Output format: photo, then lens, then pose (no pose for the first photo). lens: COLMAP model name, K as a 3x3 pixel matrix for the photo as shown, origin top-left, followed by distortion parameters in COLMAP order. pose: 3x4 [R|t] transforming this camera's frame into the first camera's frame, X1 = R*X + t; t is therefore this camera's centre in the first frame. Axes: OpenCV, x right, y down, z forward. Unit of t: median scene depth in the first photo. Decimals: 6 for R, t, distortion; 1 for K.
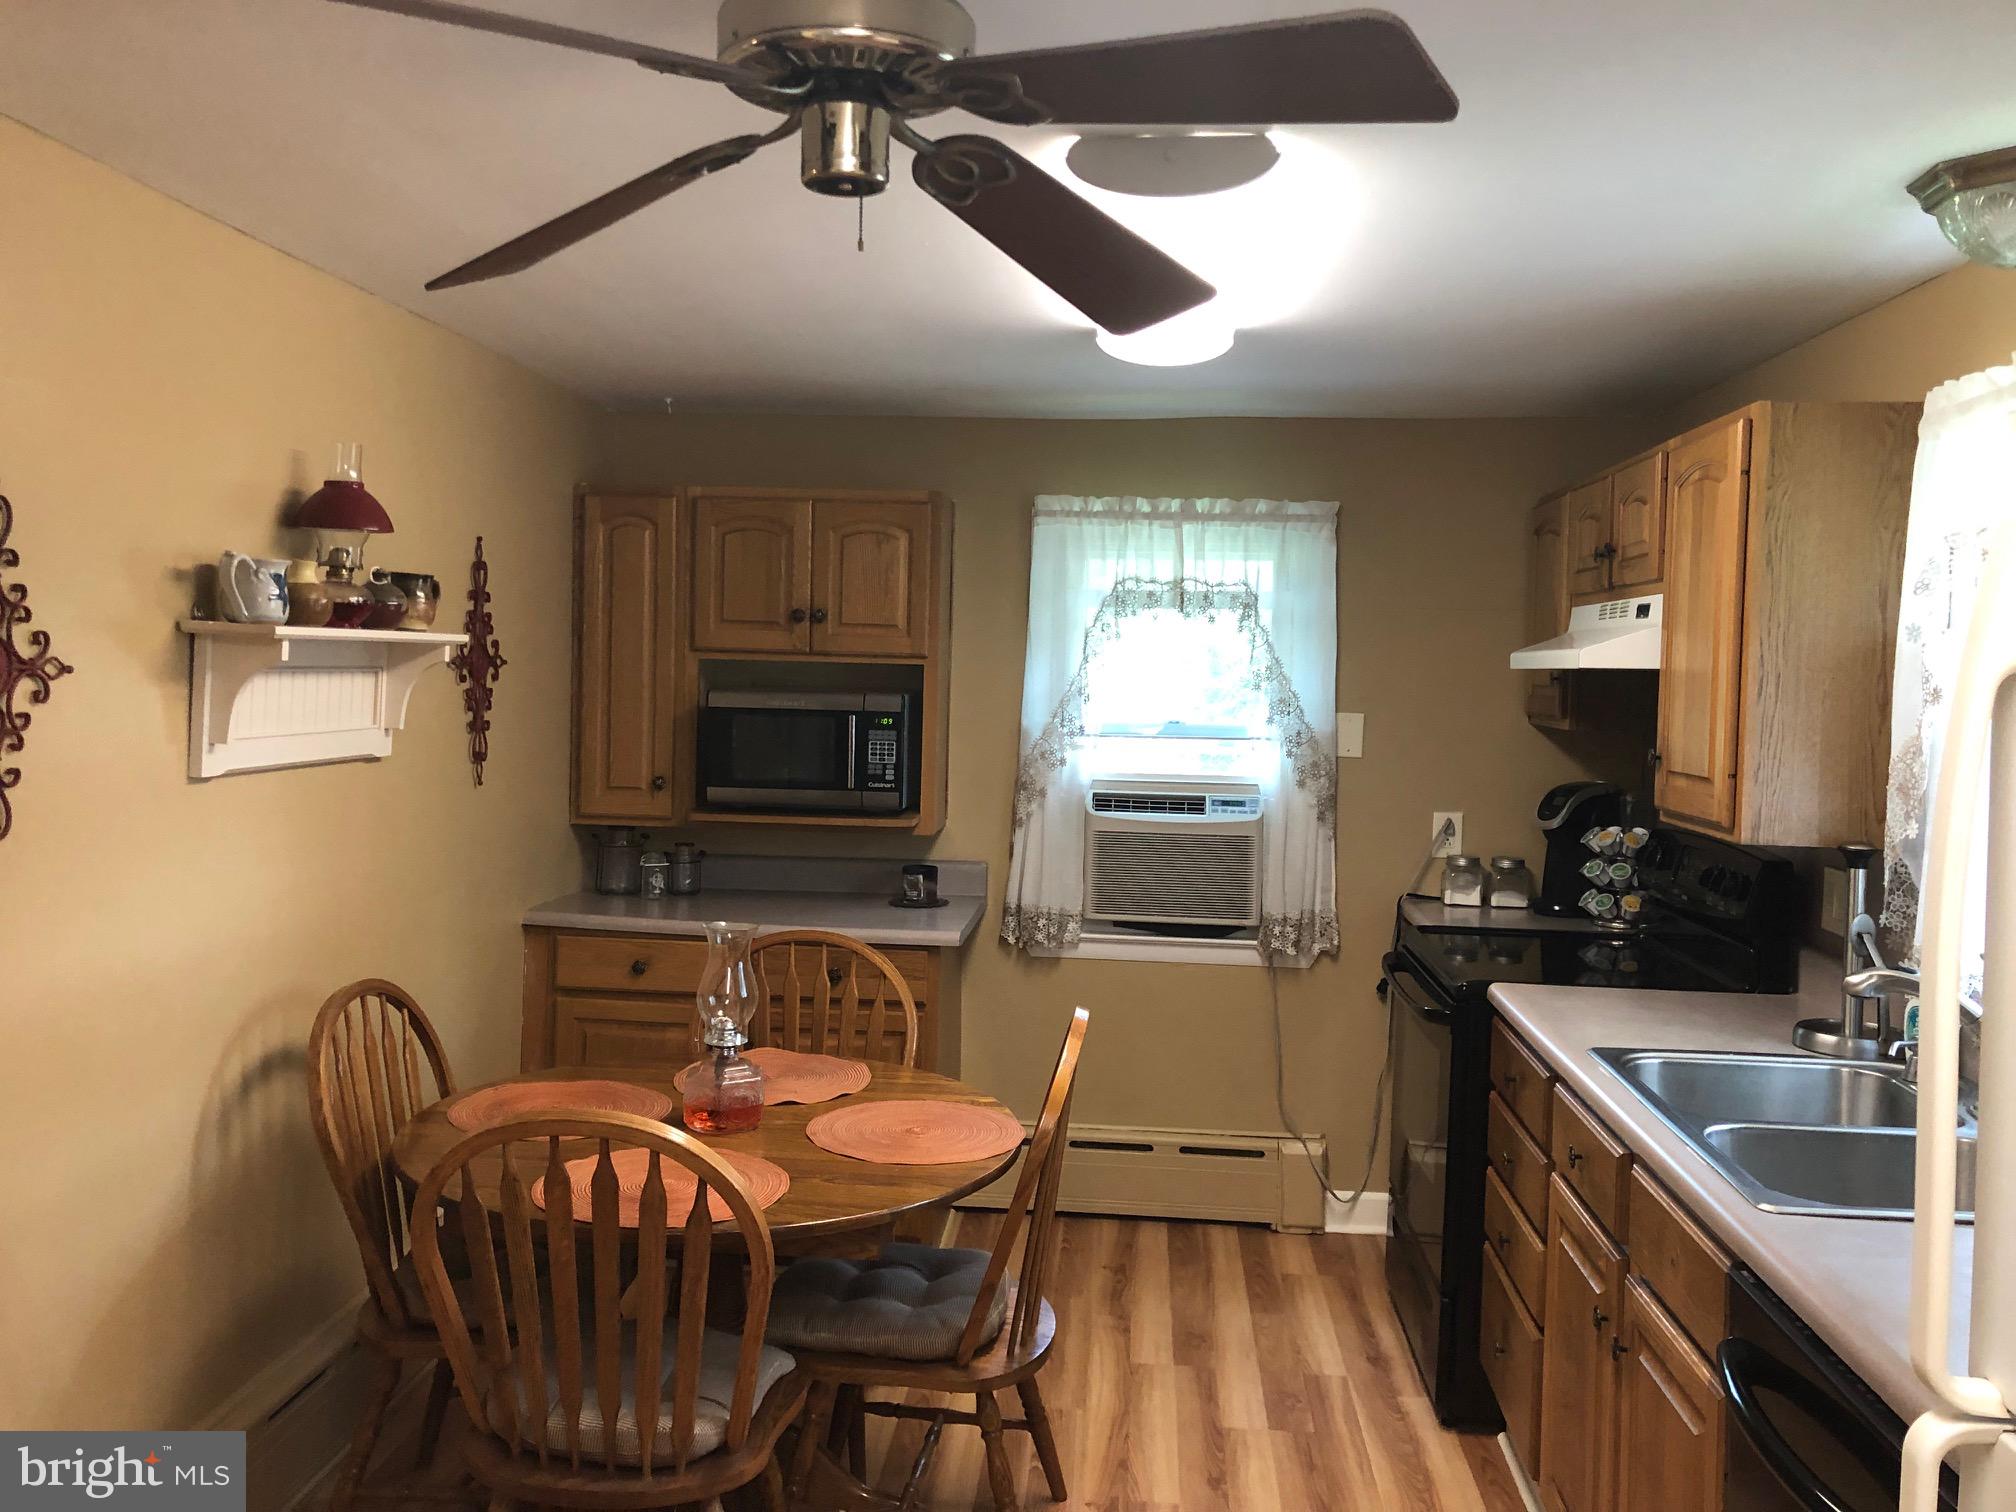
lens RADIAL K [[1608.1, 0, 993.5], [0, 1608.1, 745.8], [0, 0, 1]] dist [0.123012, -0.317383]
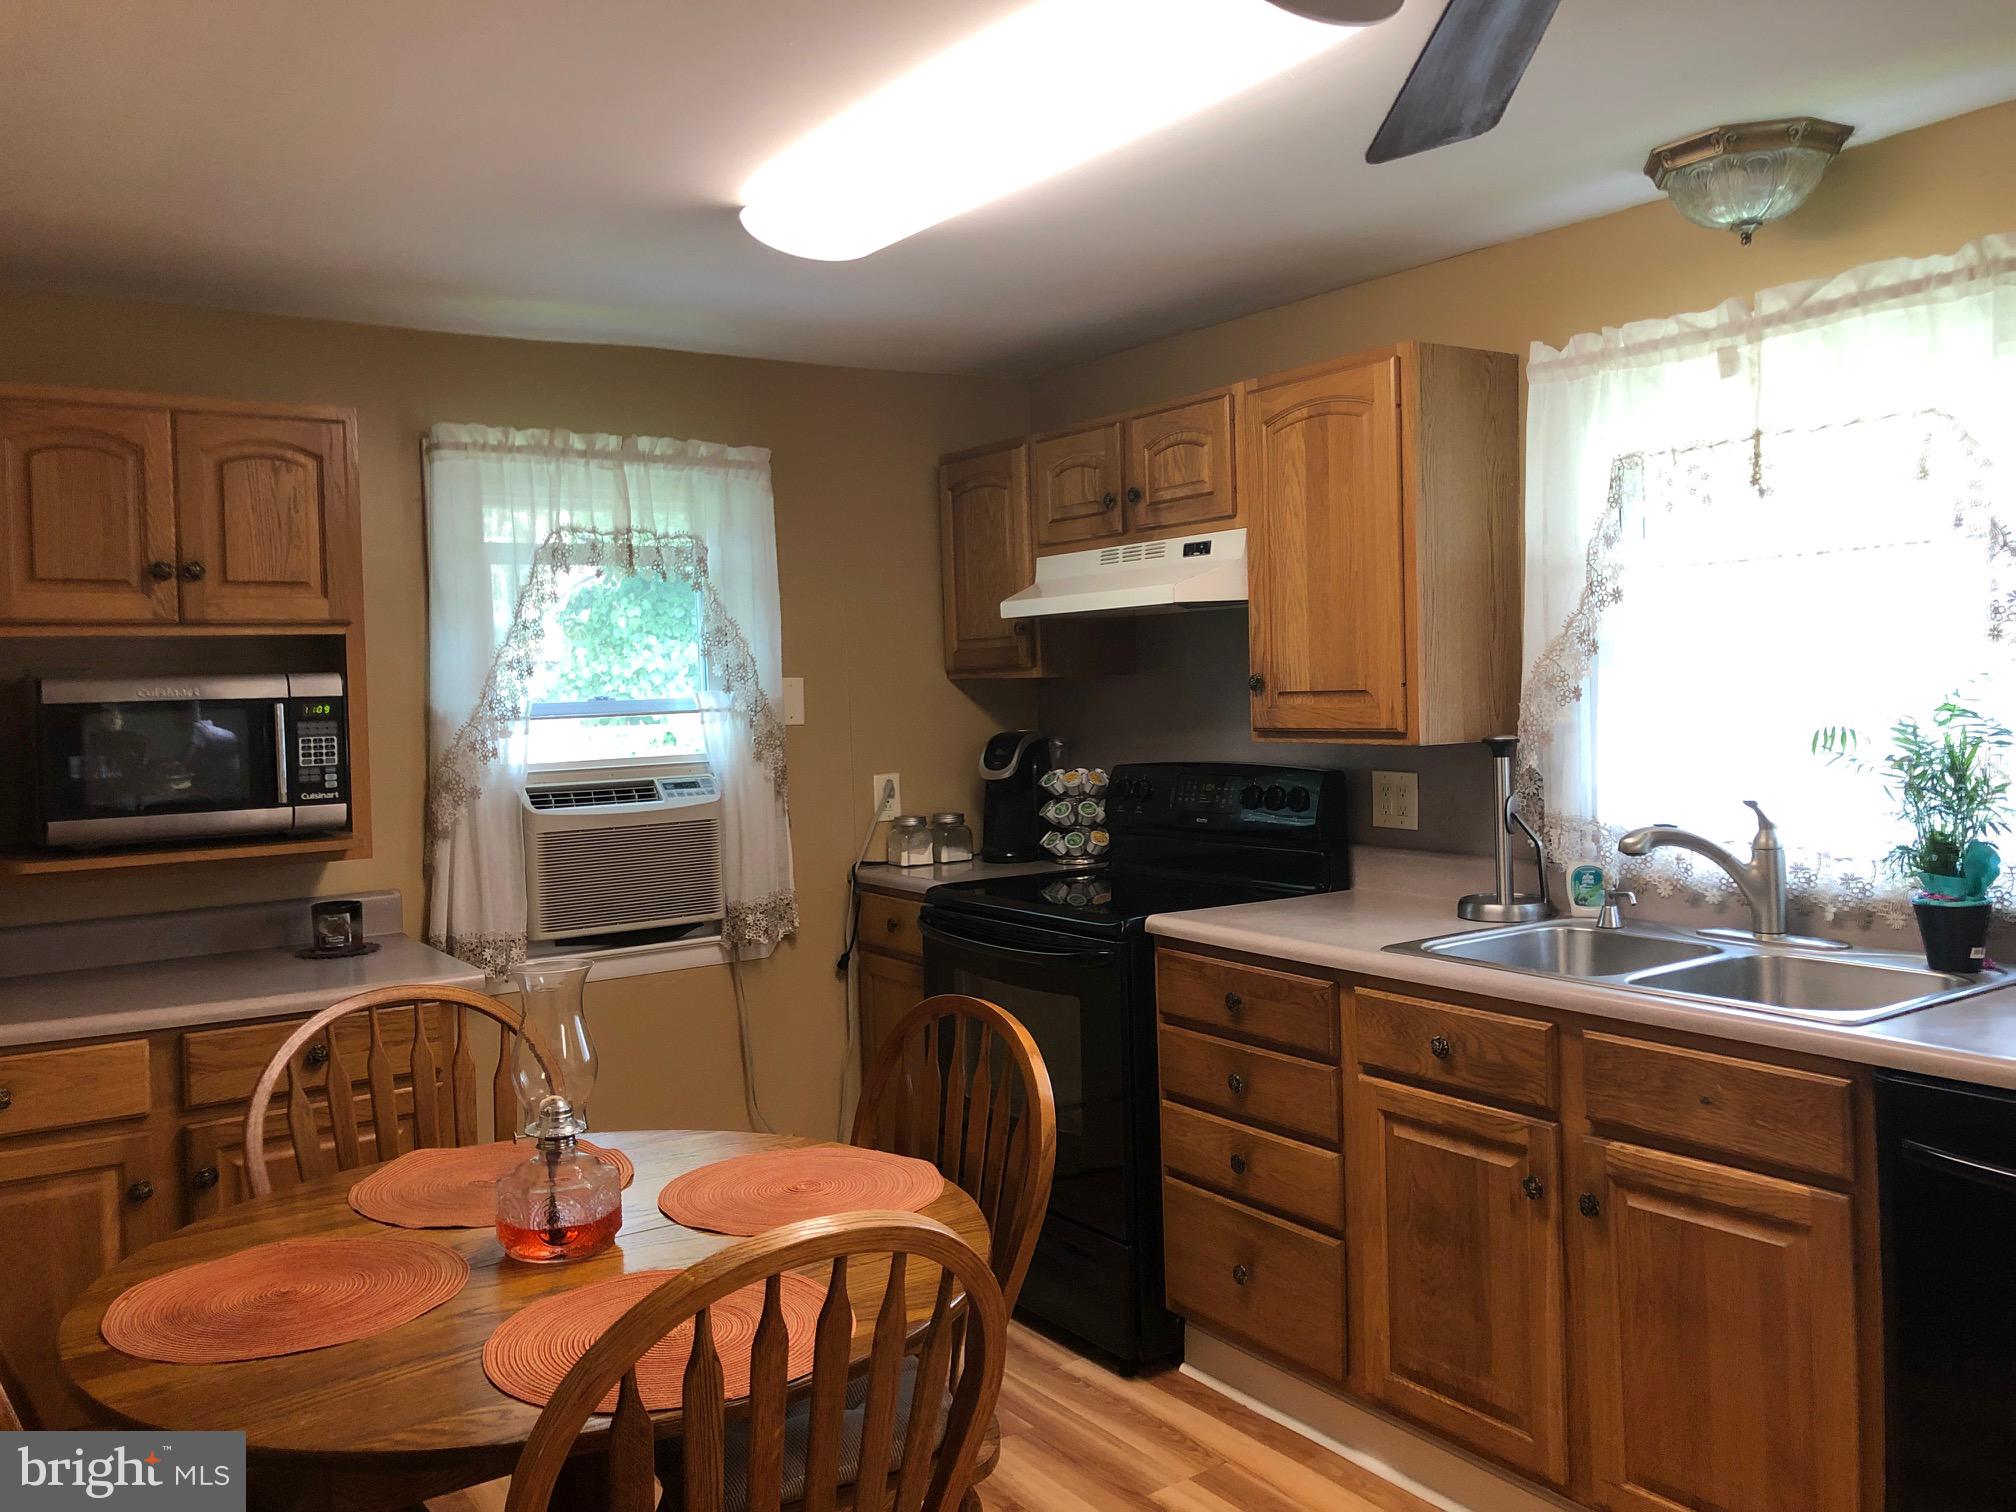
lens RADIAL K [[1608.1, 0, 993.5], [0, 1608.1, 745.8], [0, 0, 1]] dist [0.123012, -0.317383]
pose [[0.774596, -0.072465, 0.628291, -0.283262], [0.078602, 0.996743, 0.018055, 0.011718], [-0.627553, 0.035400, 0.777769, 0.208603]]
